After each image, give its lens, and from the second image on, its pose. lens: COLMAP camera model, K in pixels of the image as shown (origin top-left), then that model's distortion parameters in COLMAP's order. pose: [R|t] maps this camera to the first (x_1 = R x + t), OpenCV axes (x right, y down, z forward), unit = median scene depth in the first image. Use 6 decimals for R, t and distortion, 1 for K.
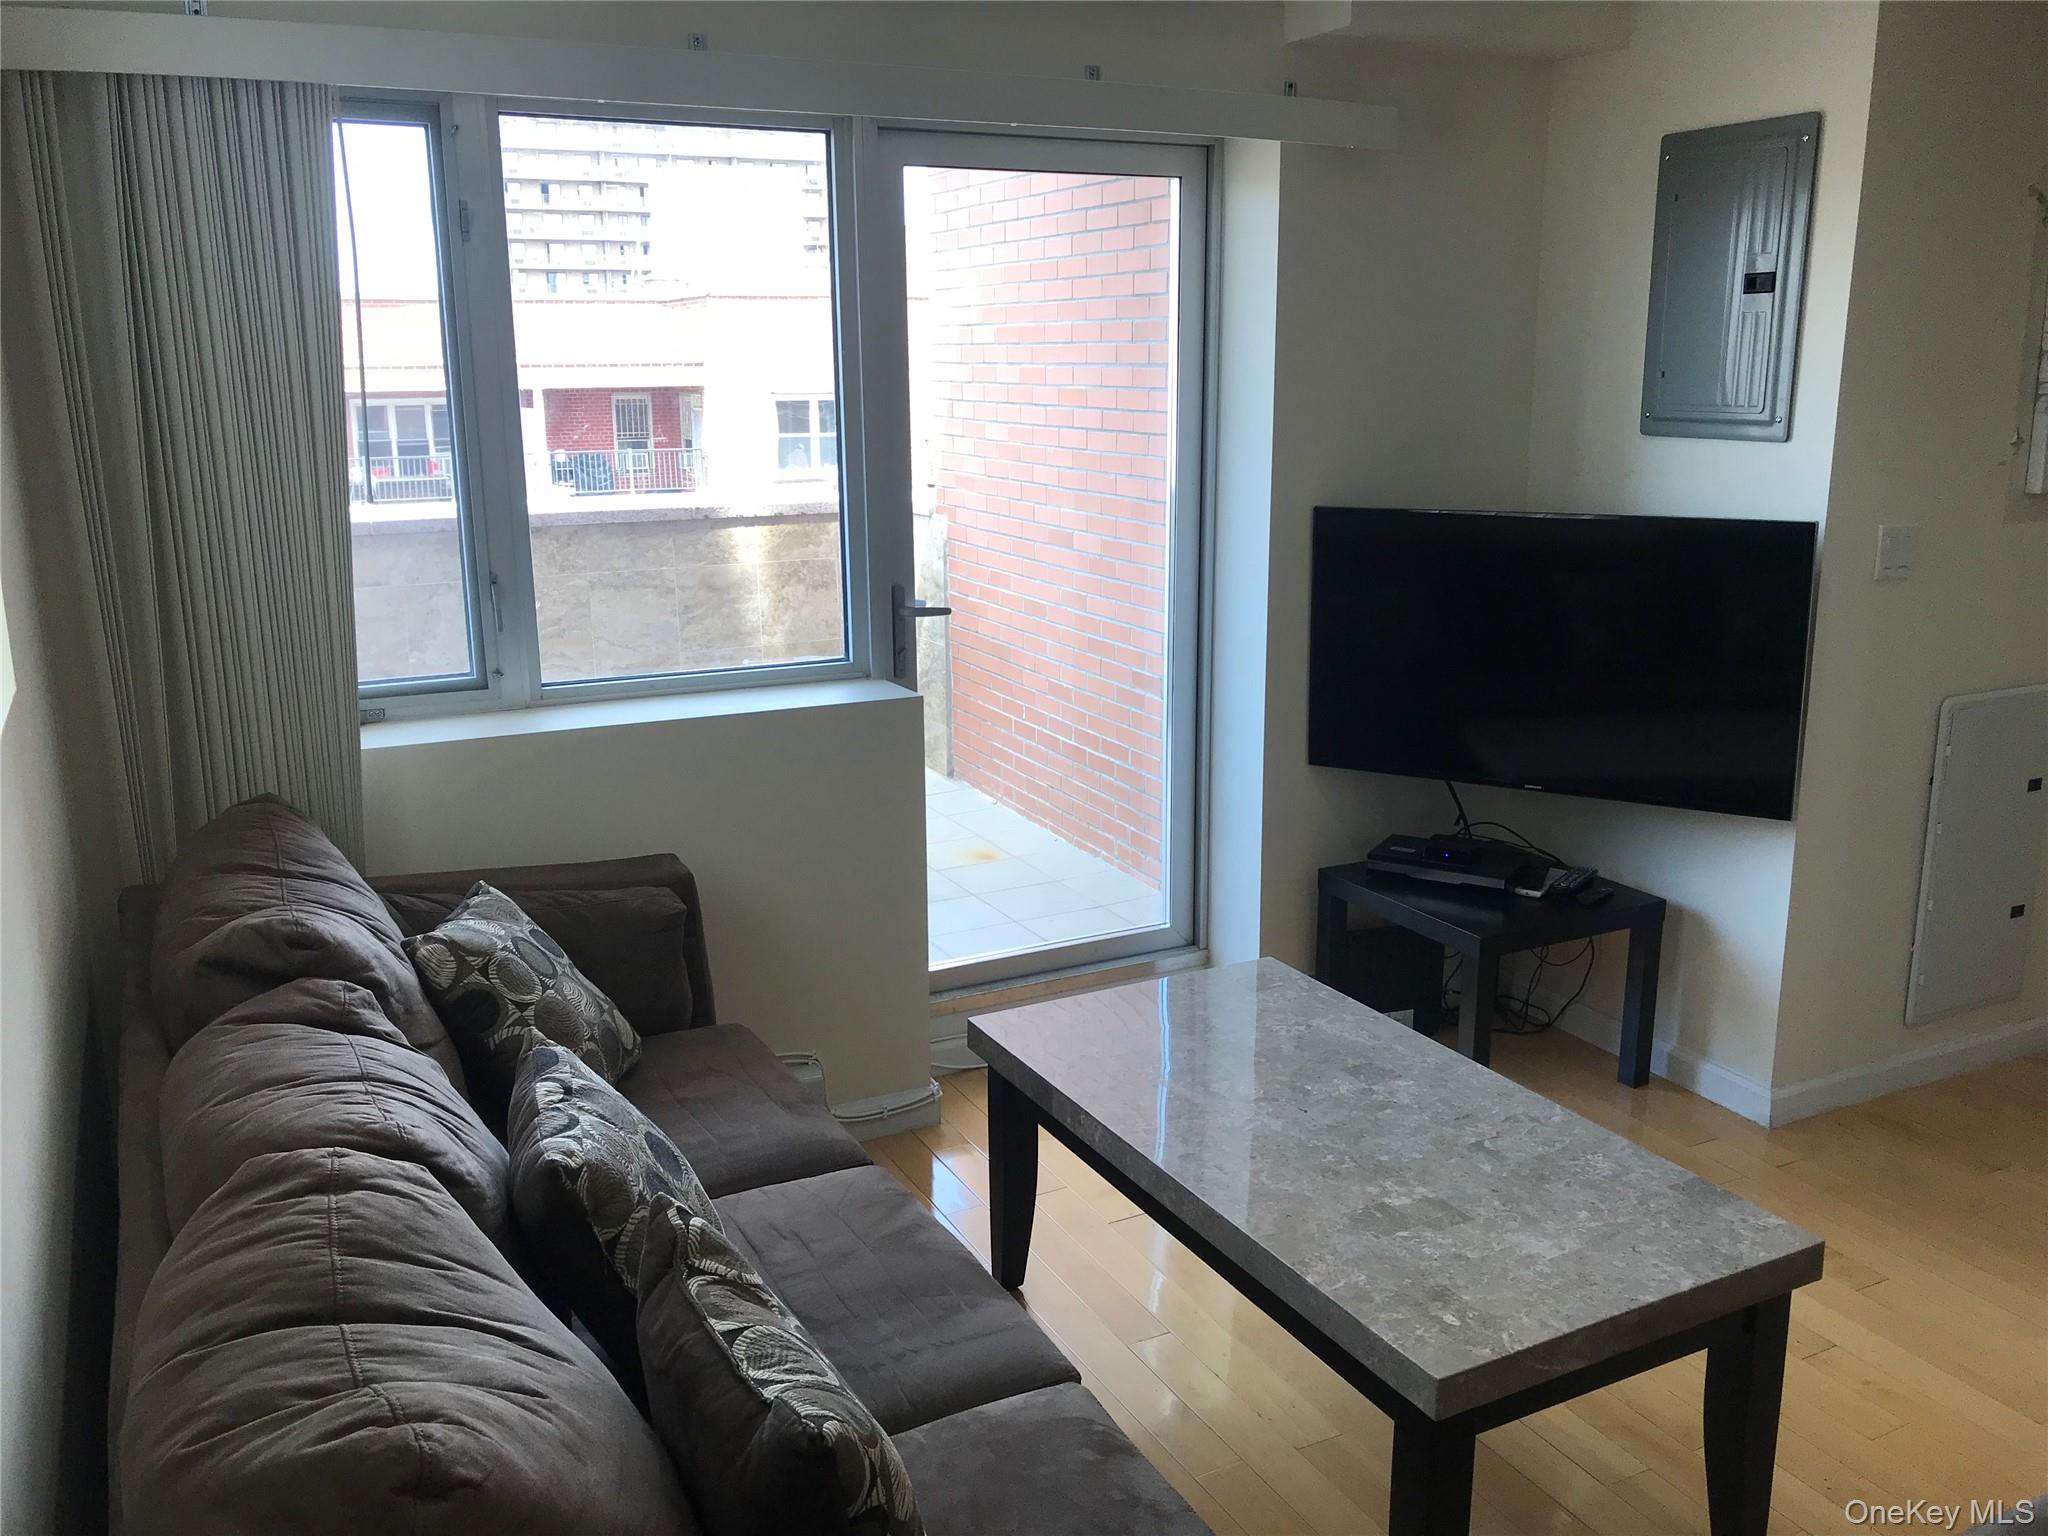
lens RADIAL K [[1675.4, 0, 1024.0], [0, 1675.4, 768.0], [0, 0, 1]] dist [0.035814, -0.114238]
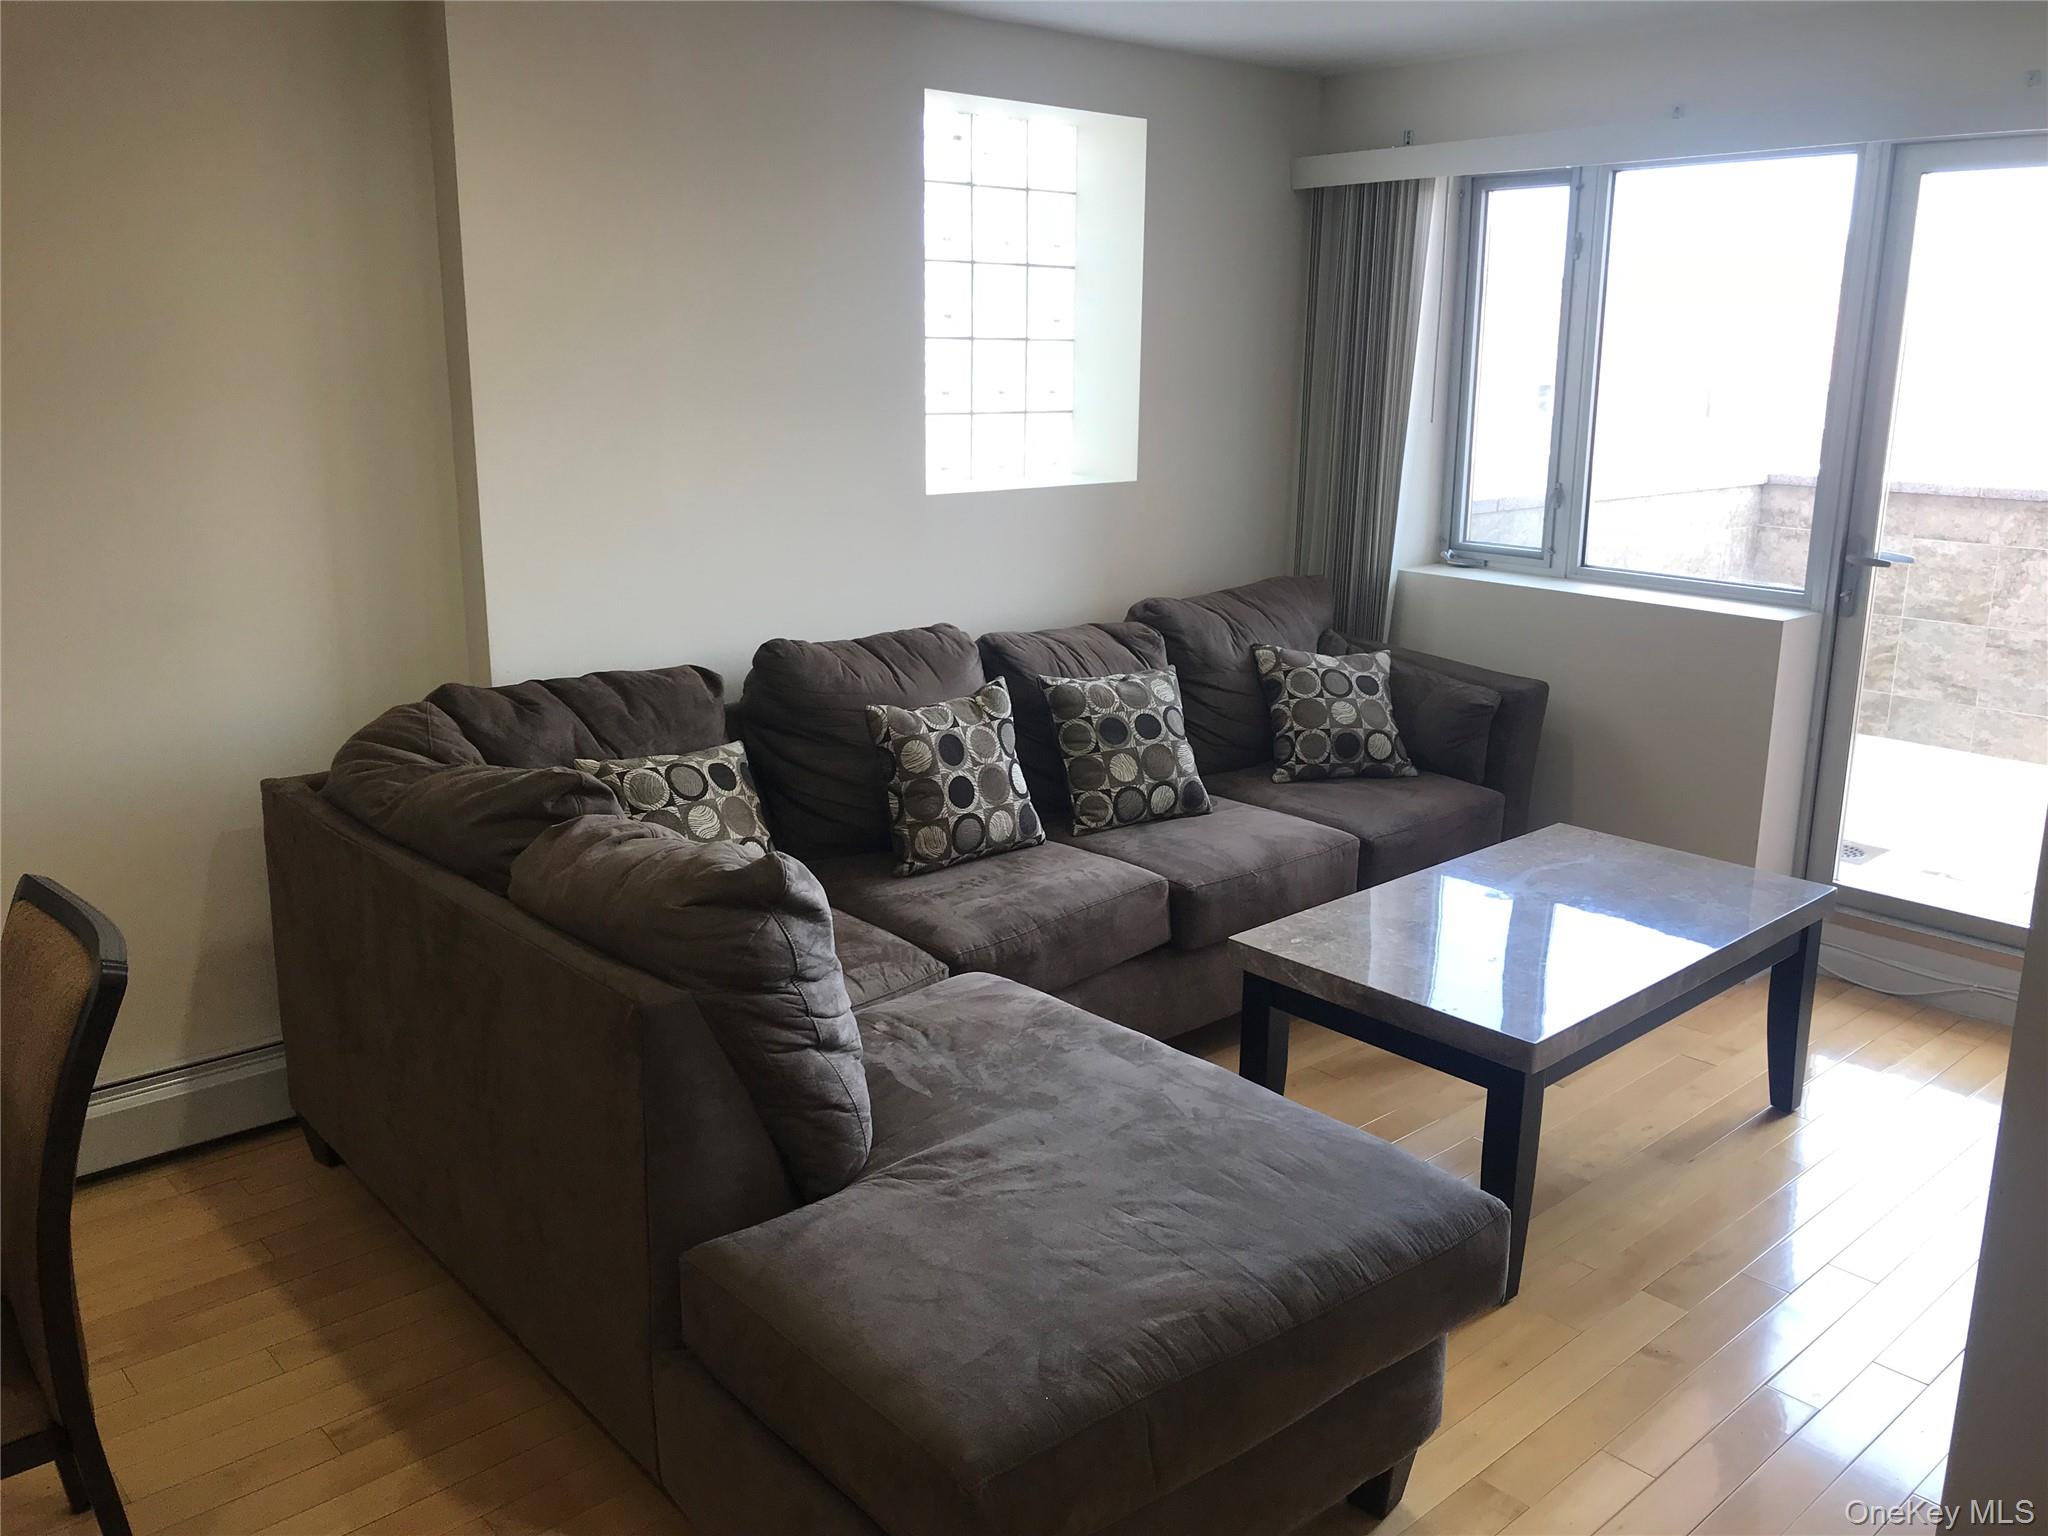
lens RADIAL K [[1666.1, 0, 1024.0], [0, 1666.1, 768.0], [0, 0, 1]] dist [0.004508, 0.009205]
pose [[0.243860, 0.239538, -0.939763, 0.513235], [-0.233324, 0.955045, 0.182888, -0.017685], [0.941325, 0.174670, 0.288787, 0.085305]]
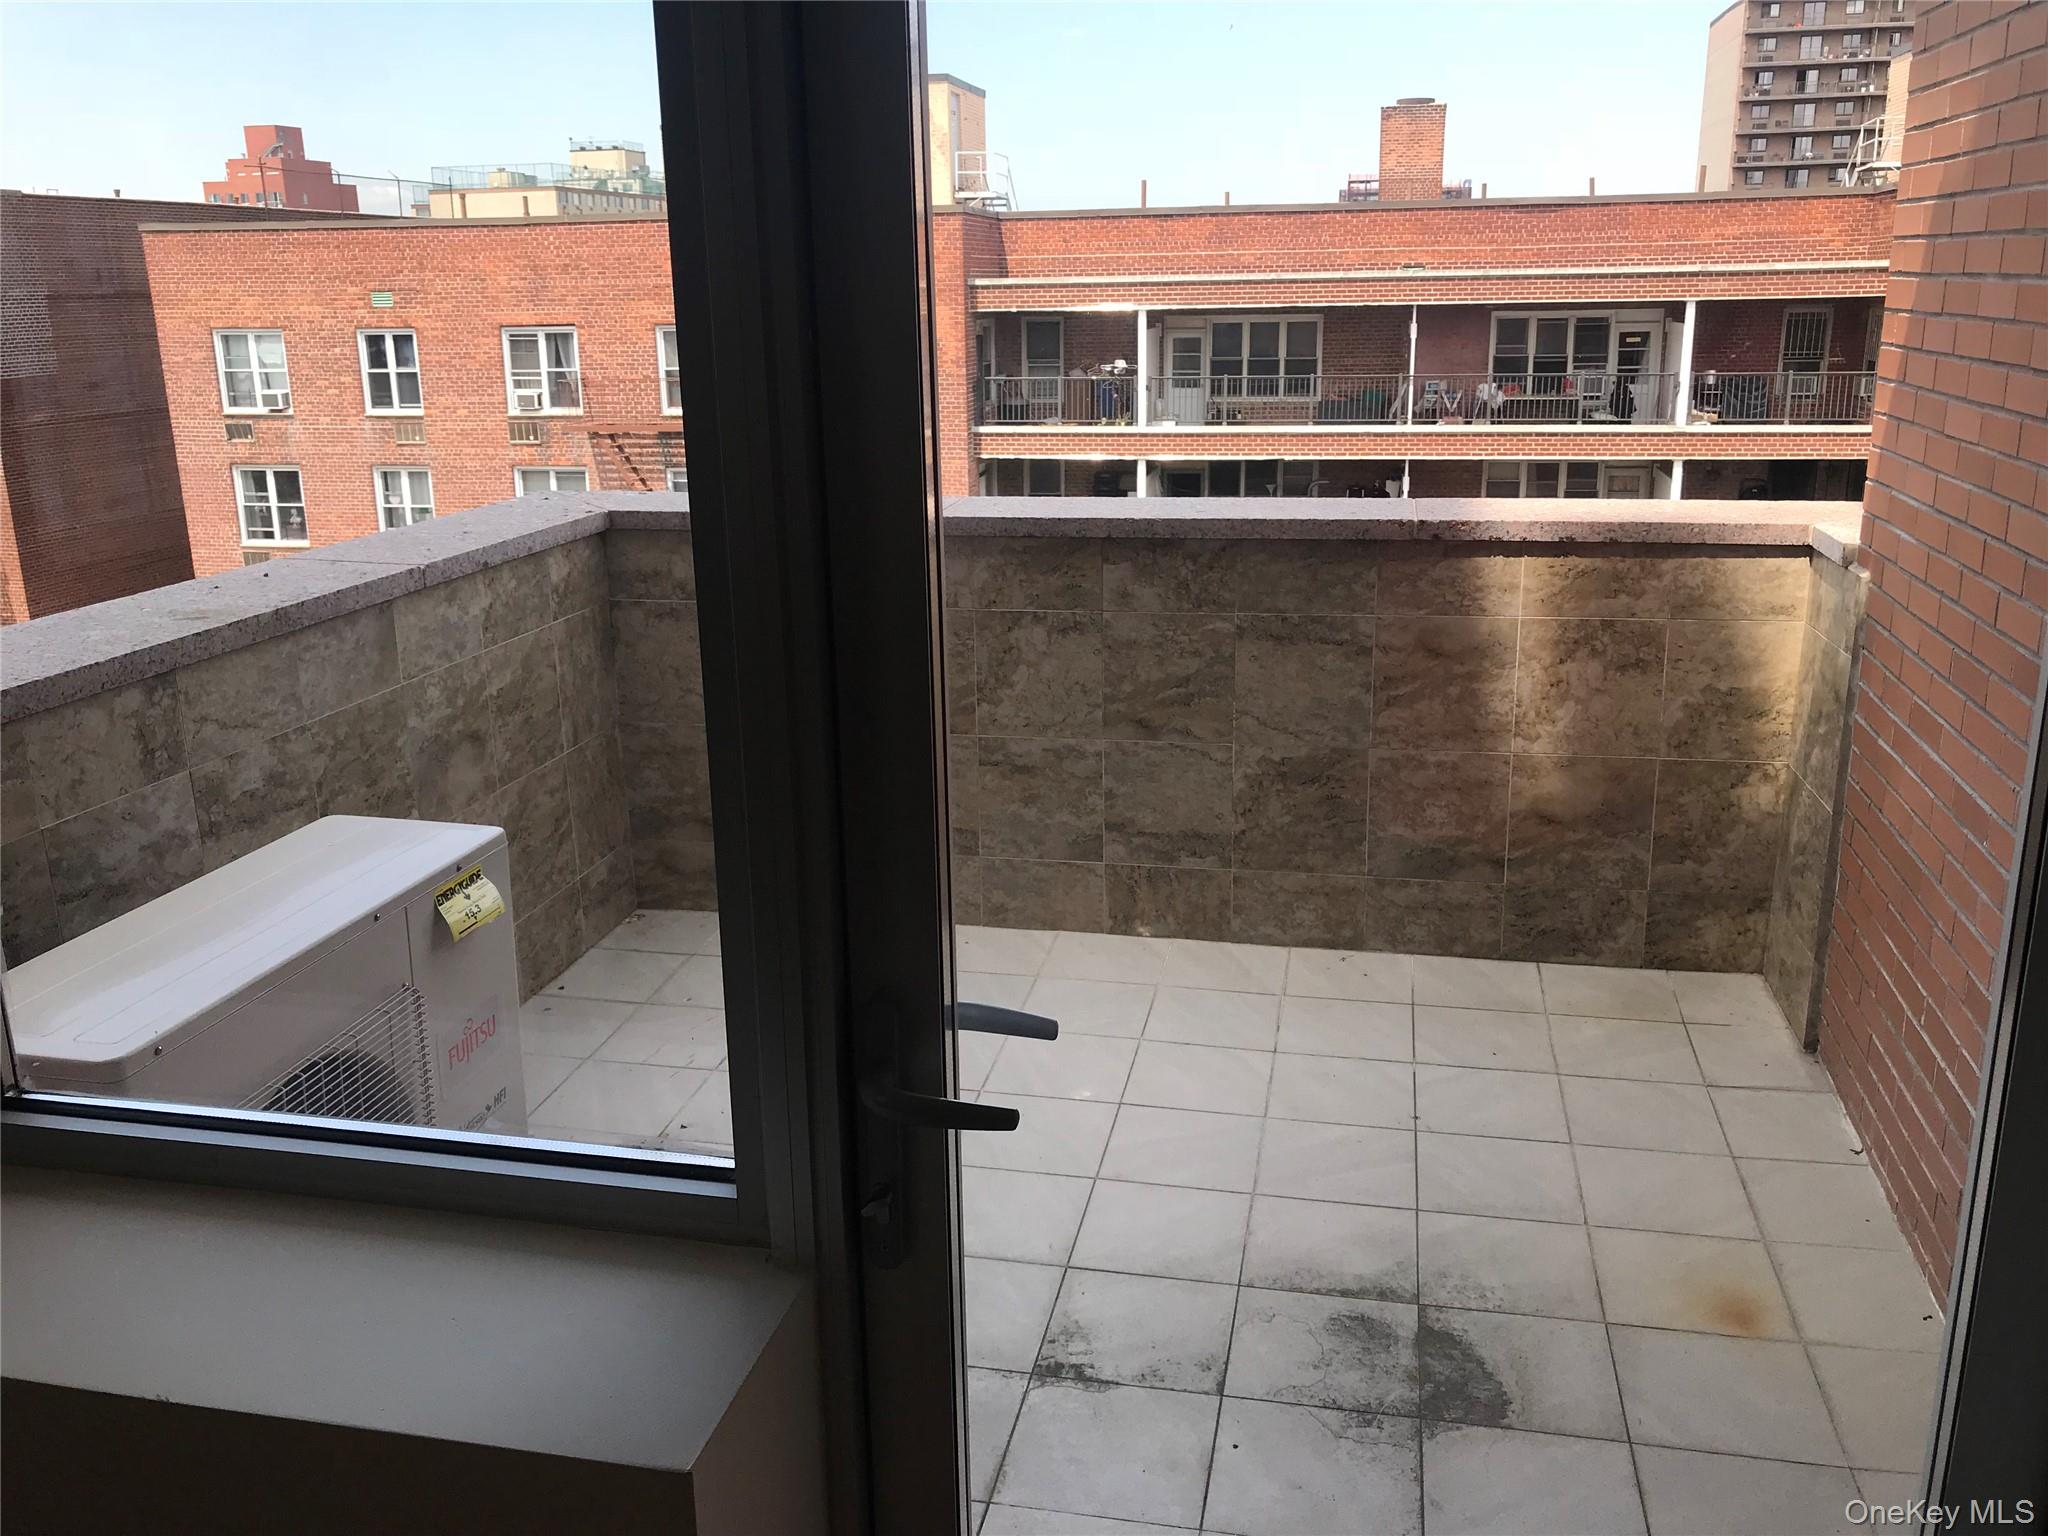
lens RADIAL K [[1675.4, 0, 1024.0], [0, 1675.4, 768.0], [0, 0, 1]] dist [0.035814, -0.114238]
pose [[0.774869, 0.165520, -0.610067, 0.078344], [-0.133672, 0.986190, 0.097785, -0.106200], [0.617827, 0.005778, 0.786293, 0.429229]]
